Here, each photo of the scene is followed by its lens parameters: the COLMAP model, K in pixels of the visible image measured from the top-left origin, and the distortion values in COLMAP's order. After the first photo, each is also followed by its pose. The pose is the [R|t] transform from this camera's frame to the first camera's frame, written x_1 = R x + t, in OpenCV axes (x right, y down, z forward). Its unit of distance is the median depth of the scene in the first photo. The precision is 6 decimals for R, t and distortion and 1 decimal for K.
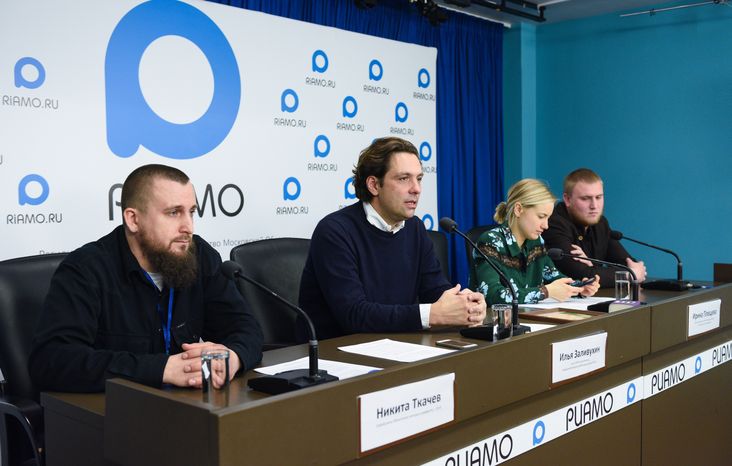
lens RADIAL K [[780.0, 0, 363.4], [0, 780.0, 237.3], [0, 0, 1]] dist [0.003331, 0.000000]
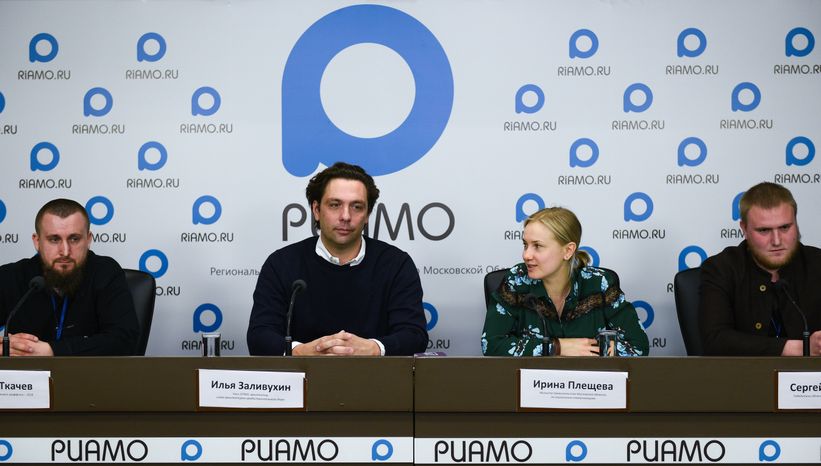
lens RADIAL K [[1335.5, 0, 404.4], [0, 1335.5, 228.1], [0, 0, 1]] dist [0.009301, 0.000000]
pose [[0.673532, 0.024215, -0.738761, 1.018919], [-0.042081, 0.999098, -0.005616, -0.034664], [0.737959, 0.034870, 0.673944, -0.025386]]
